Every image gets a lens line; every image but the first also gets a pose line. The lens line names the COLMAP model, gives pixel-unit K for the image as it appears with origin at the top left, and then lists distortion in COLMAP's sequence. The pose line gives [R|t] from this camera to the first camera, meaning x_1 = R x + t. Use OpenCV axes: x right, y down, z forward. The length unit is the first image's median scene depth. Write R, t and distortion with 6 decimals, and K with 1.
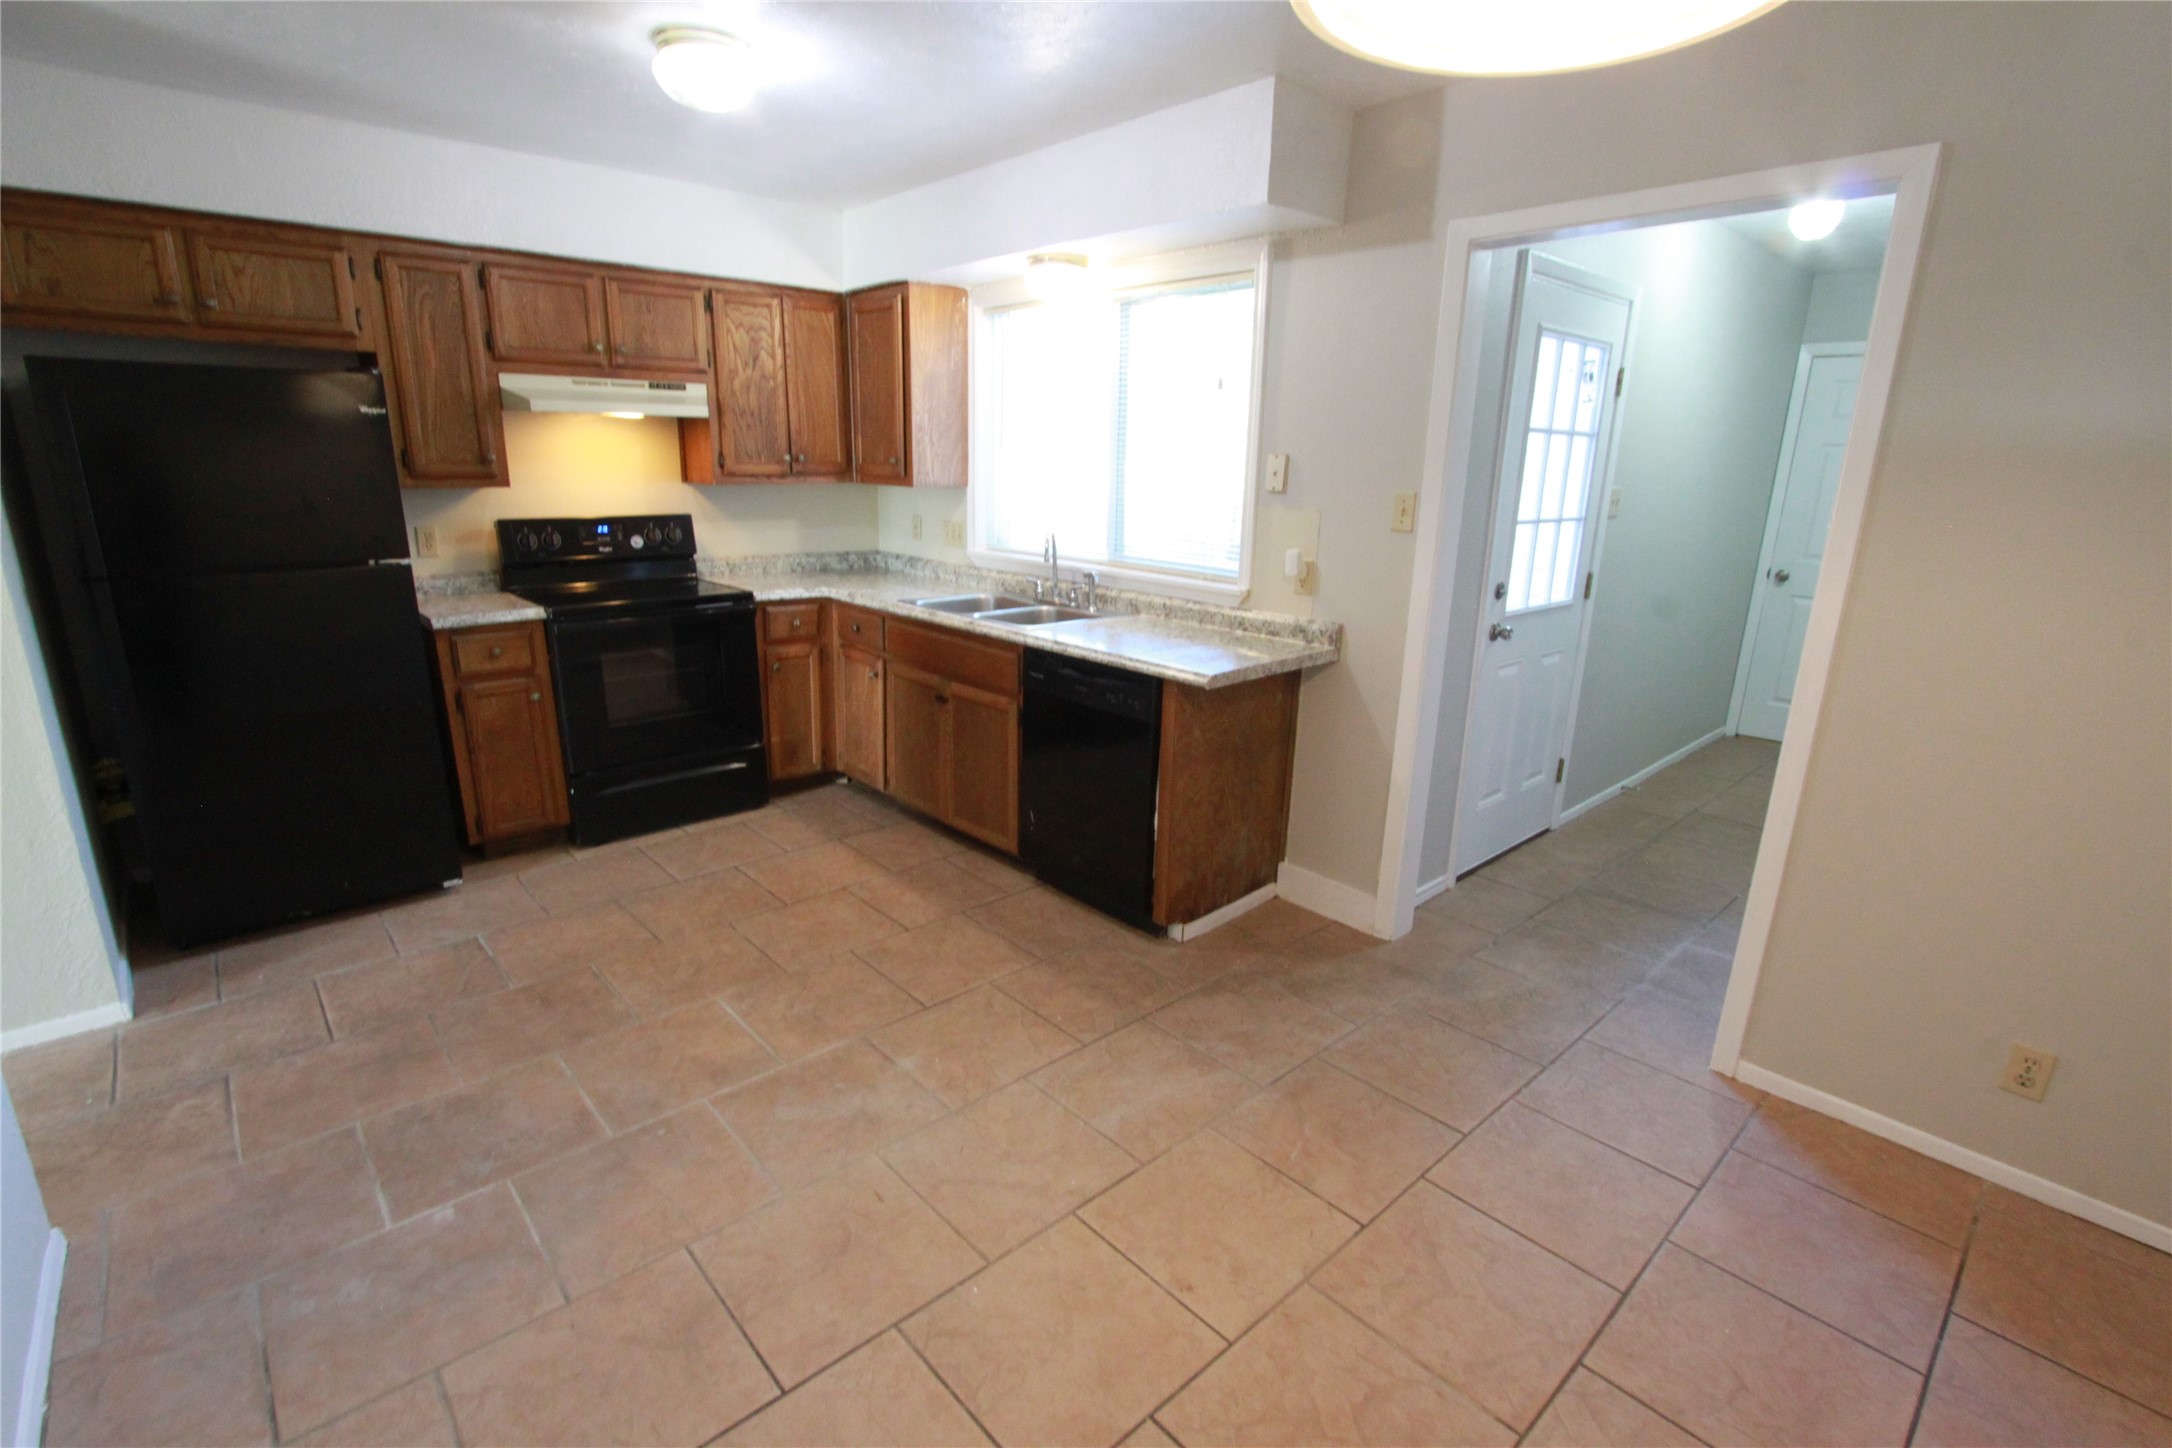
lens RADIAL K [[989.2, 0, 1083.9], [0, 989.2, 722.0], [0, 0, 1]] dist [-0.020448, 0.000738]
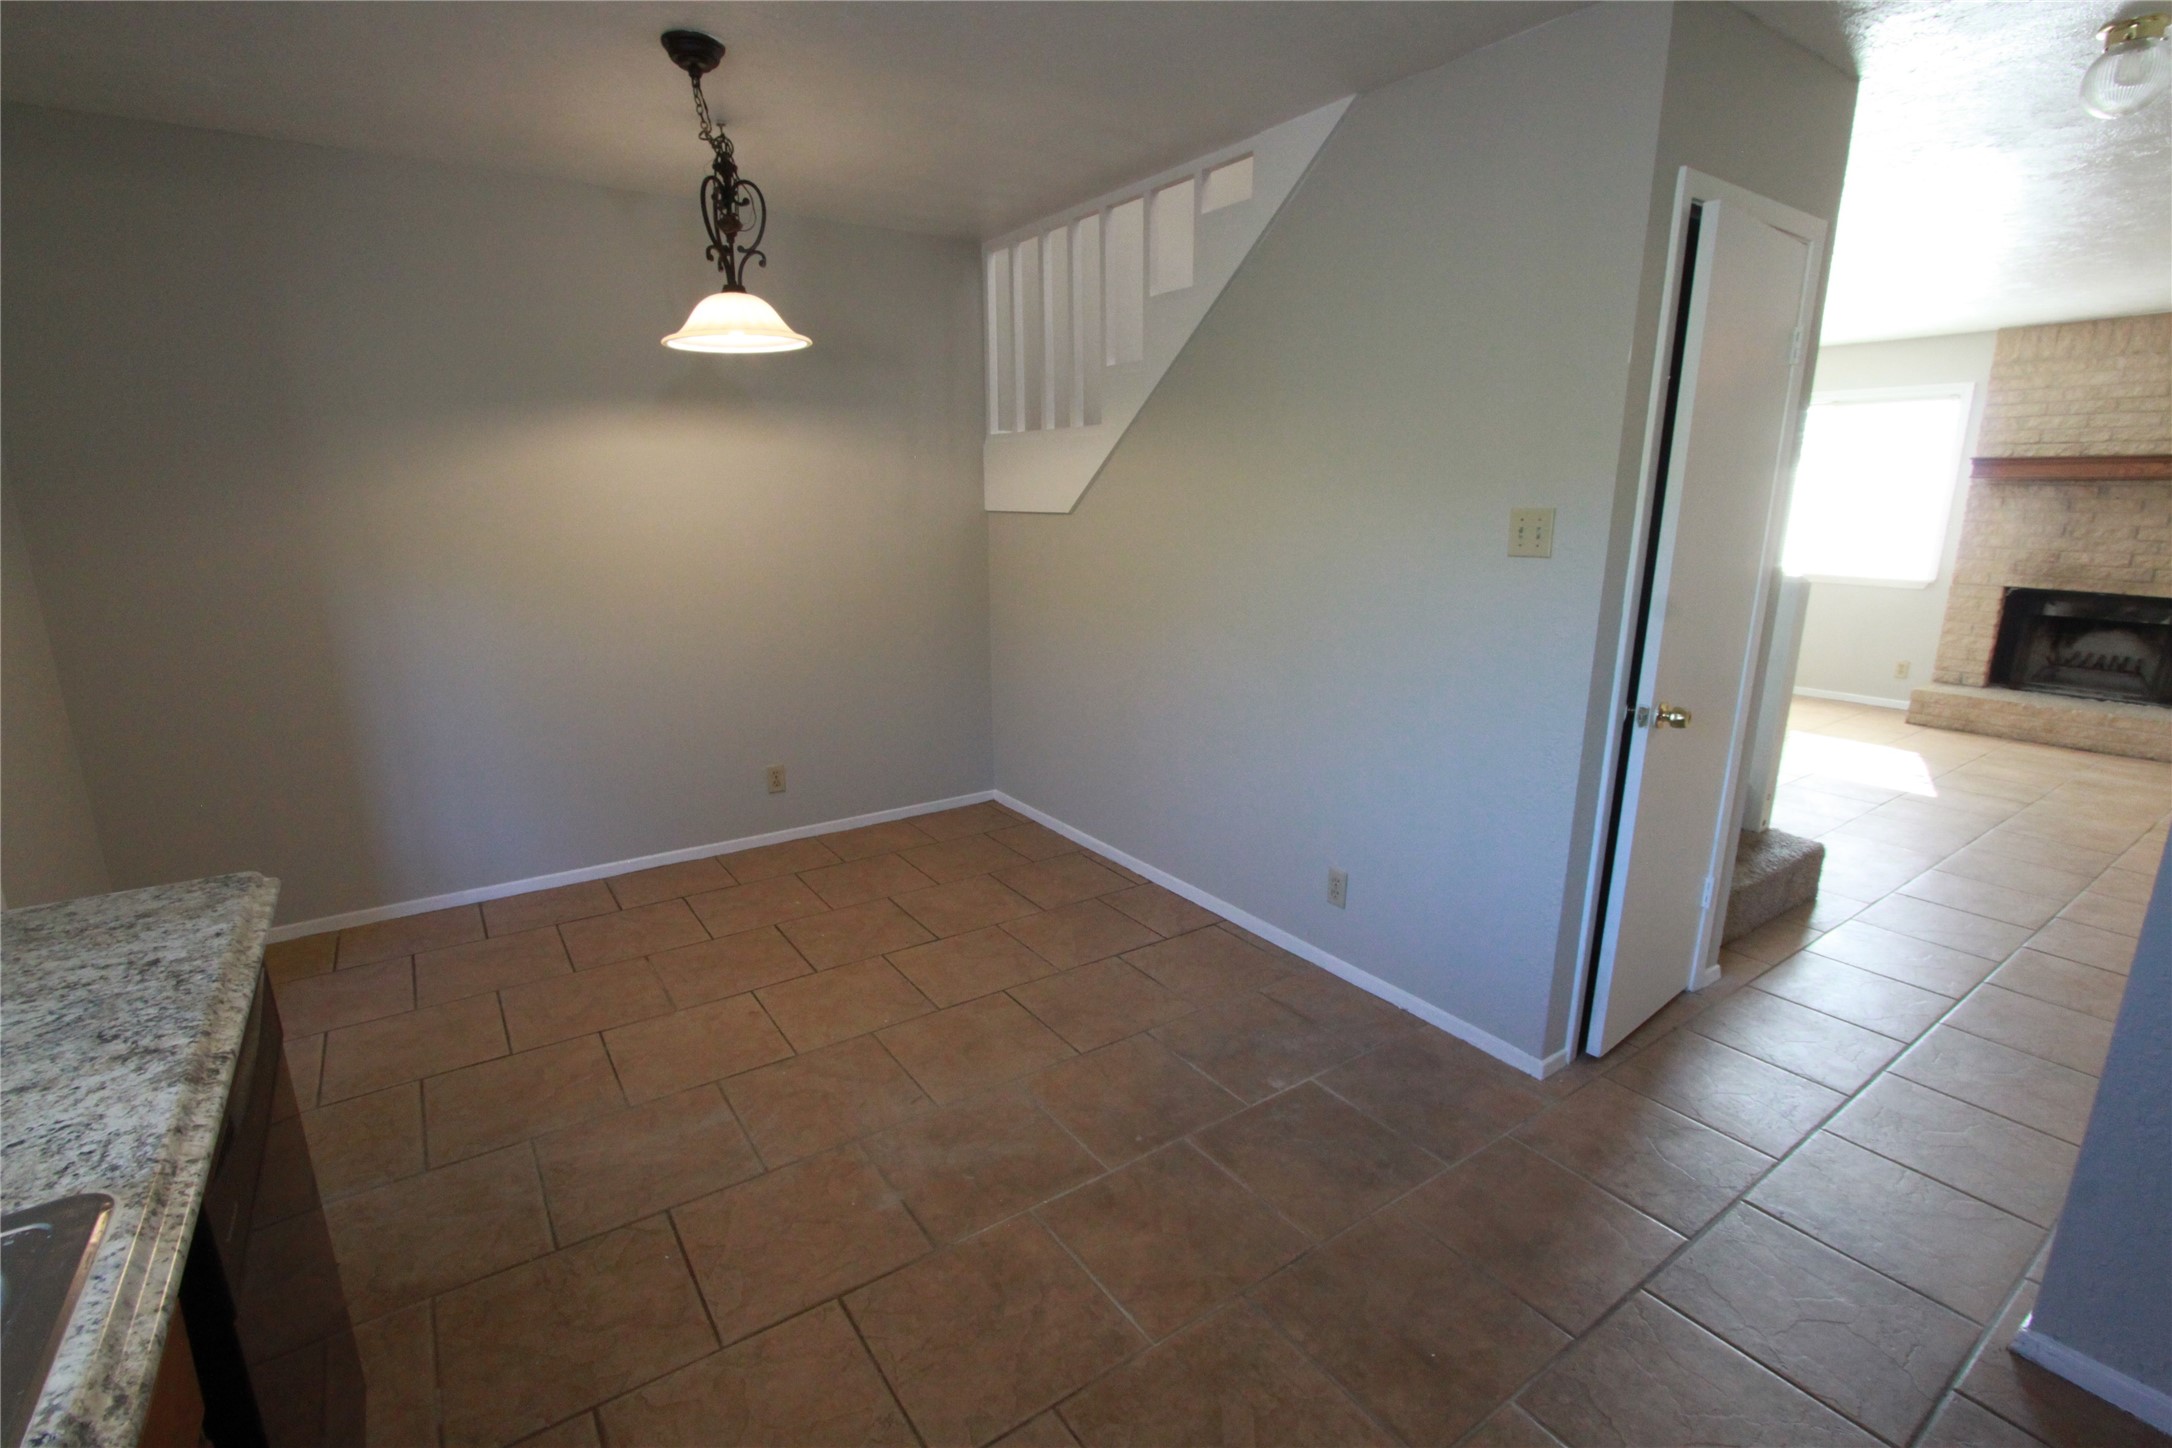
lens RADIAL K [[989.2, 0, 1090.4], [0, 989.2, 730.6], [0, 0, 1]] dist [-0.020448, 0.000738]
pose [[-0.990924, -0.056881, 0.121792, -0.446350], [0.009307, 0.874846, 0.484311, -0.426383], [-0.134098, 0.481050, -0.866377, 1.574767]]
